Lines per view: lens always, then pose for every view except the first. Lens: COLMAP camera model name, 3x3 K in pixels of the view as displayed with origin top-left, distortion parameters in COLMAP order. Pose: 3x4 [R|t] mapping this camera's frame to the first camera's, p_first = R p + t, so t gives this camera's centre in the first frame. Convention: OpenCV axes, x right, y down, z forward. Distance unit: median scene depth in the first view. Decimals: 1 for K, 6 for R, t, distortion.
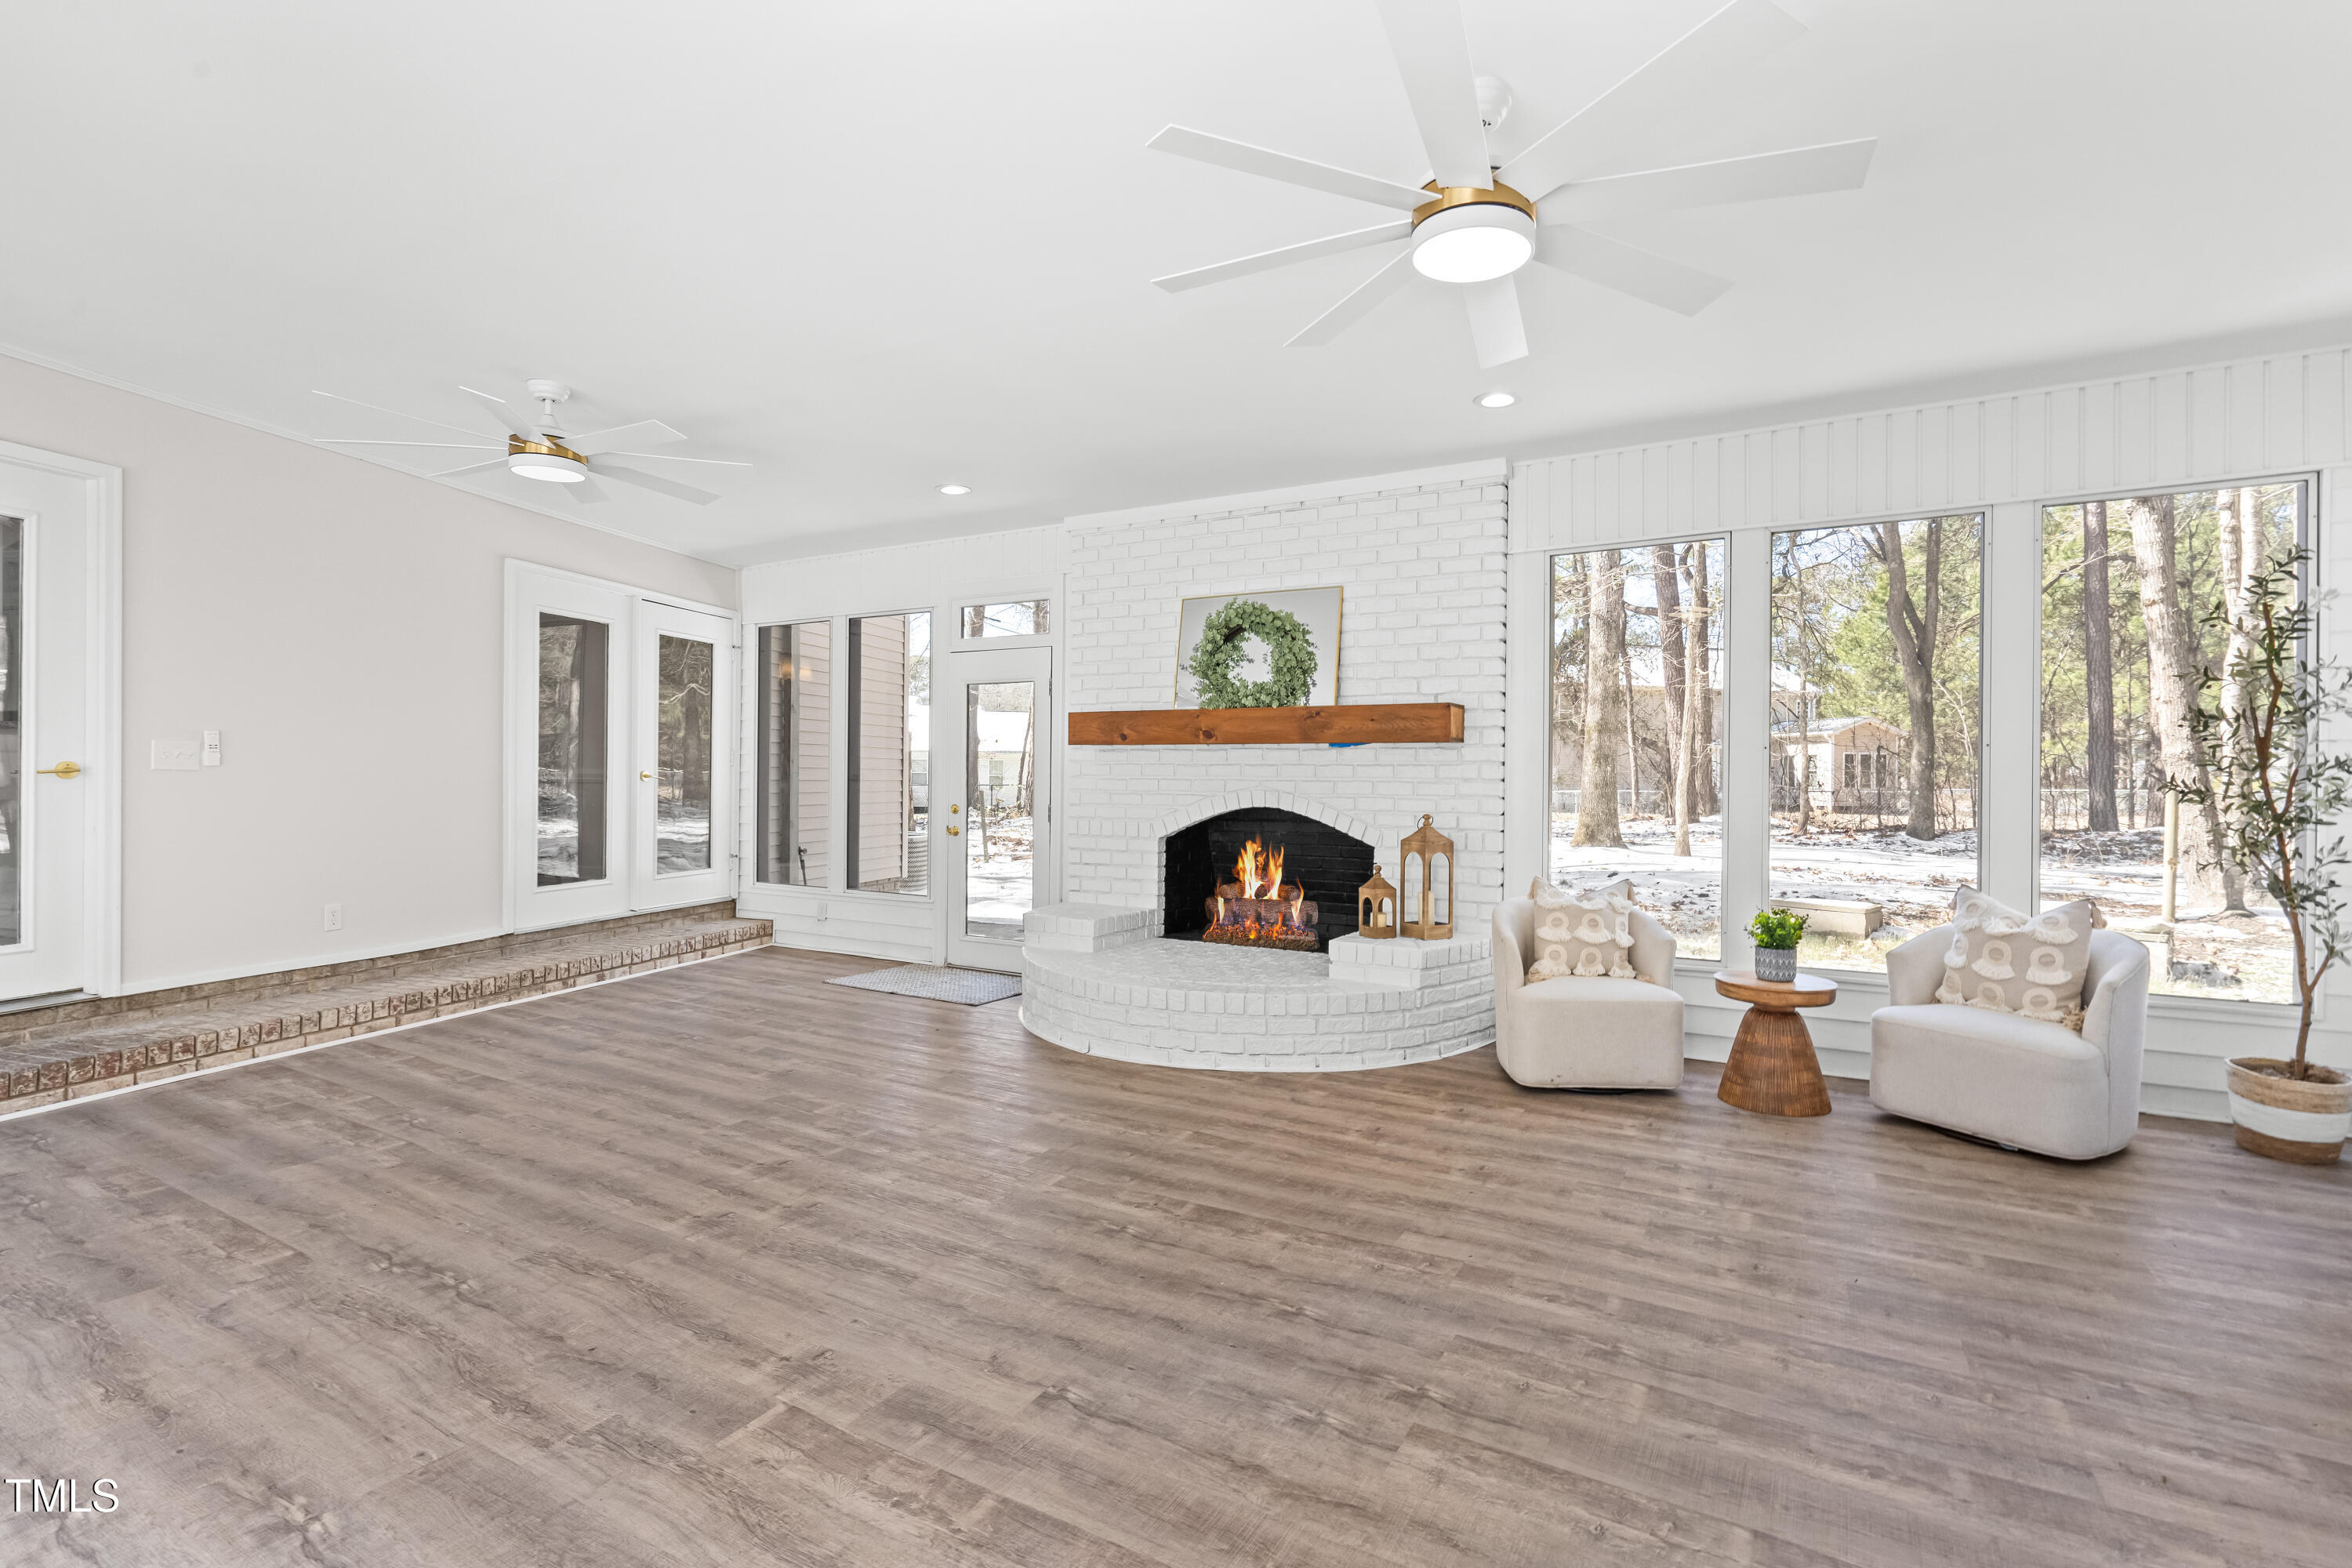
lens RADIAL K [[1088.9, 0, 1188.9], [0, 1088.9, 785.5], [0, 0, 1]] dist [-0.007665, 0.004193]
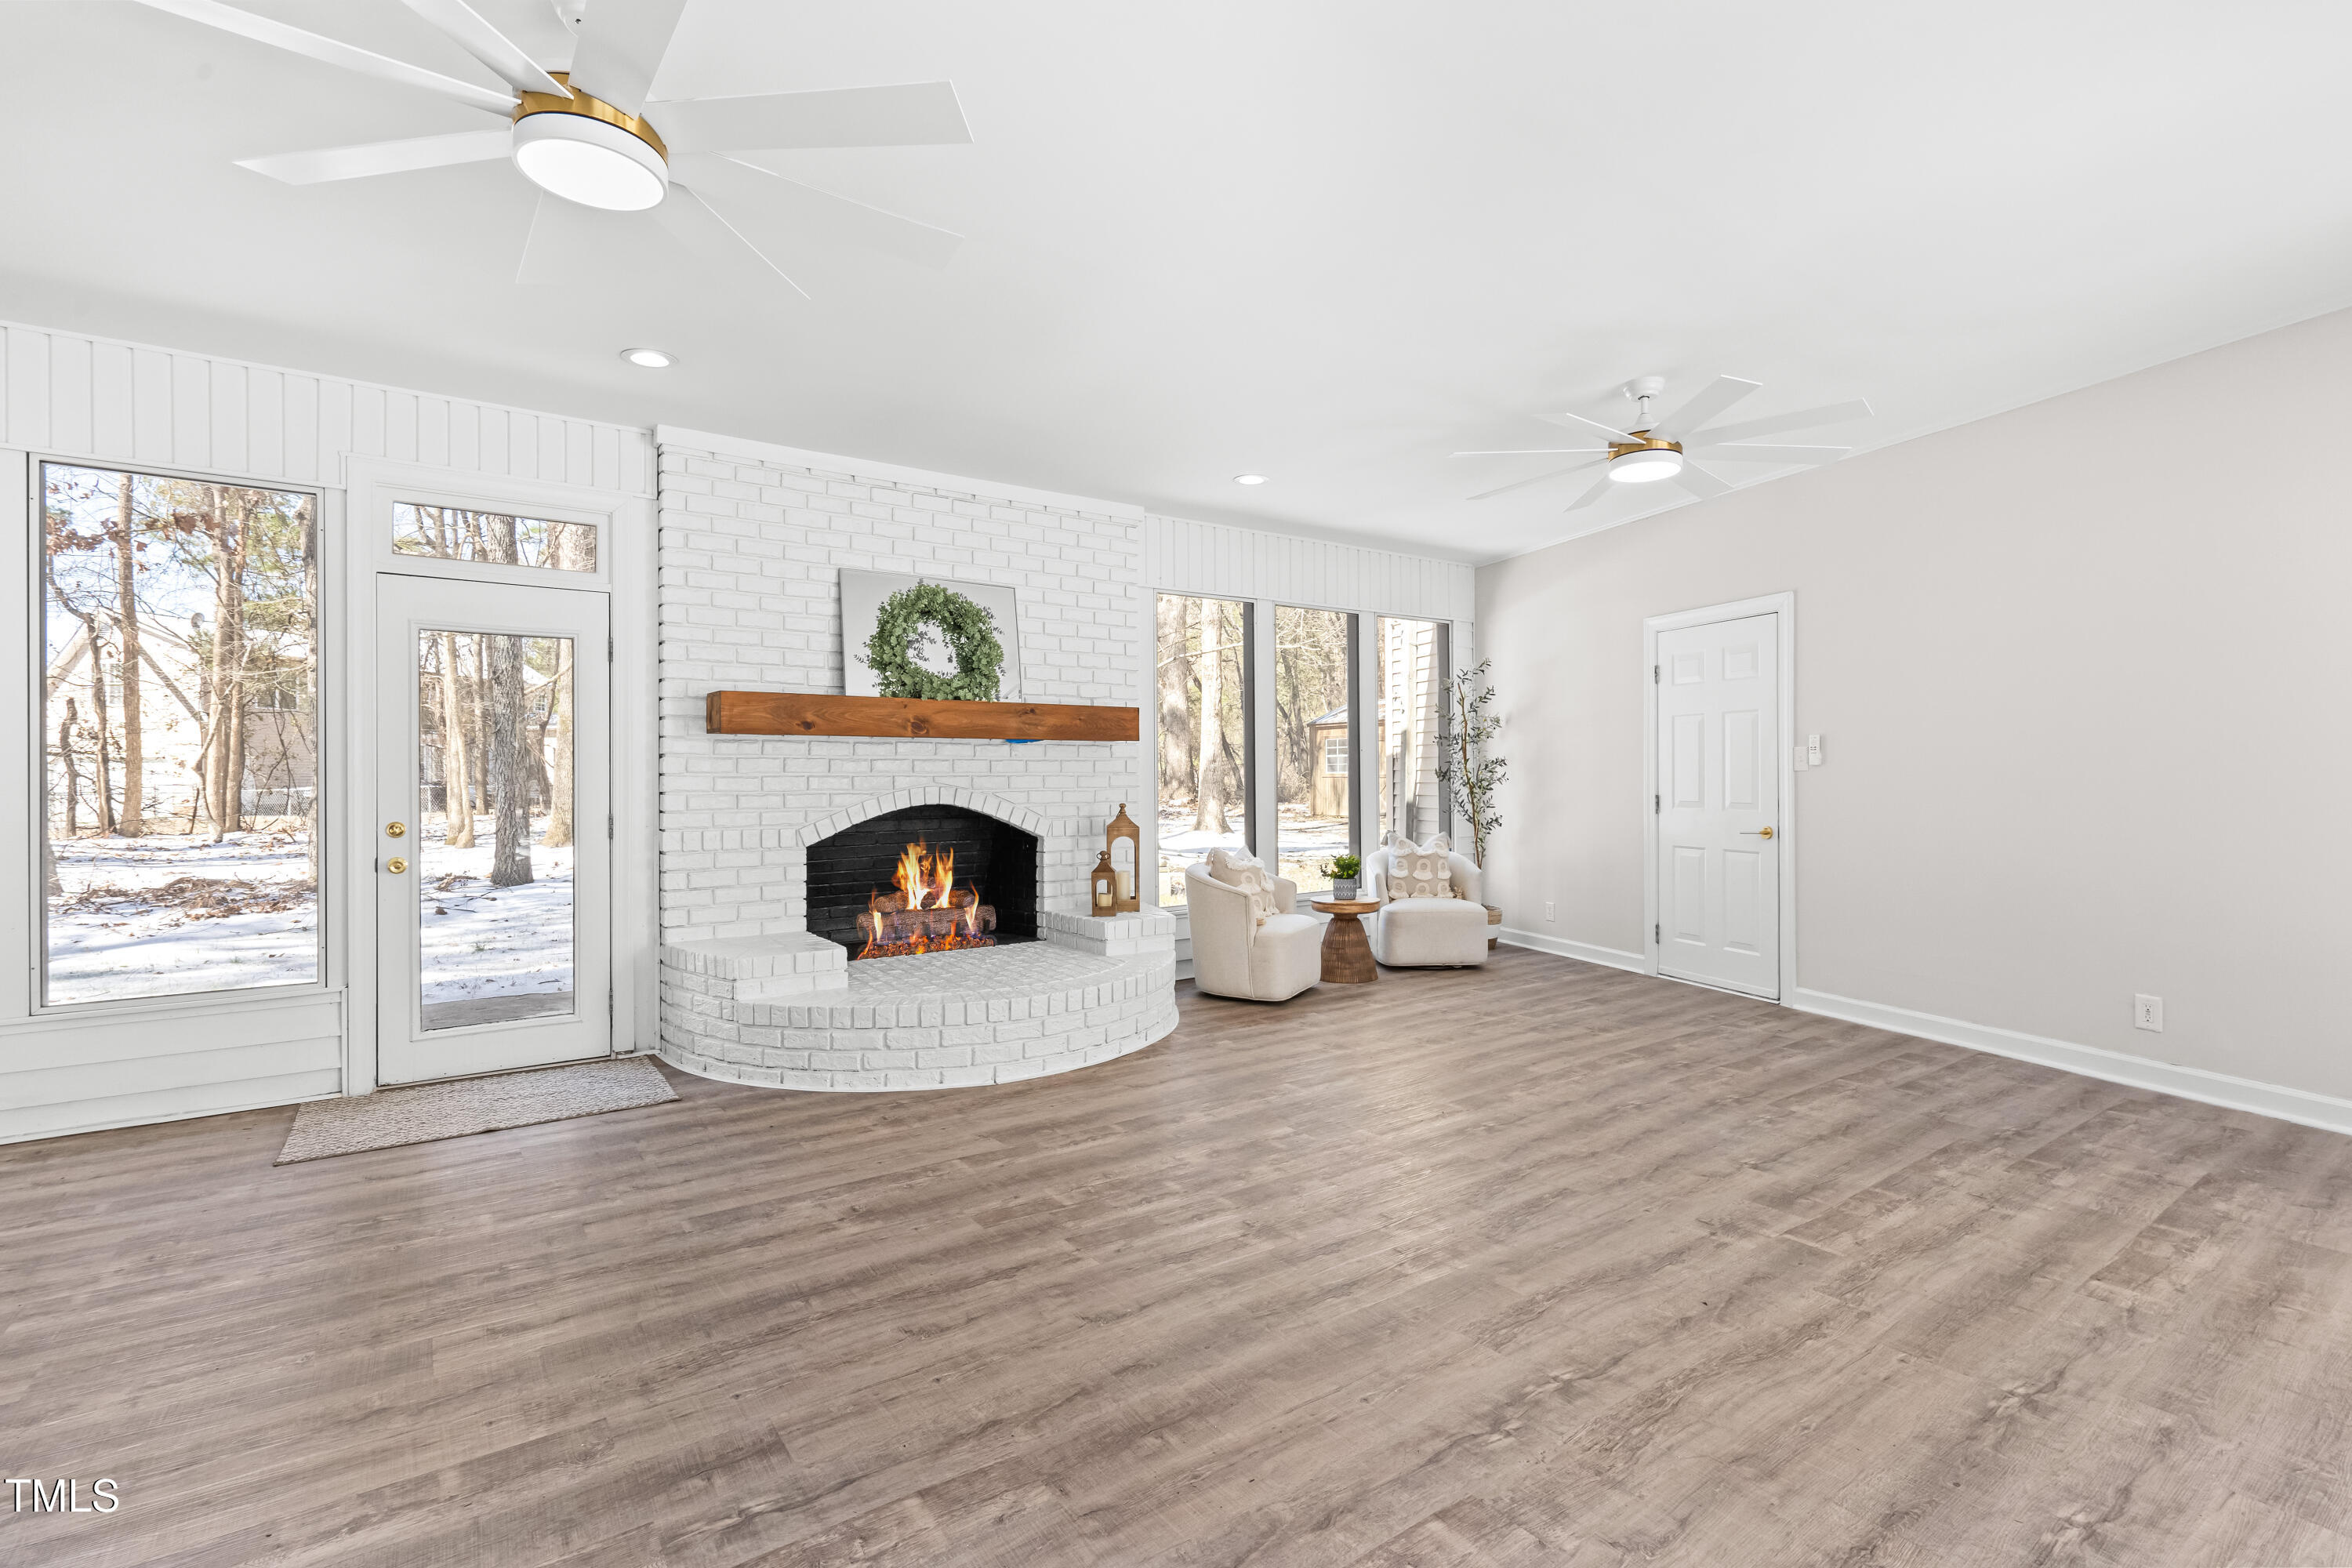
lens RADIAL K [[1088.9, 0, 1175.9], [0, 1088.9, 774.9], [0, 0, 1]] dist [-0.007665, 0.004193]
pose [[0.405416, -0.009844, 0.914079, -1.190102], [0.015584, 0.999871, 0.003856, -0.010574], [-0.913999, 0.012682, 0.405517, 0.710133]]
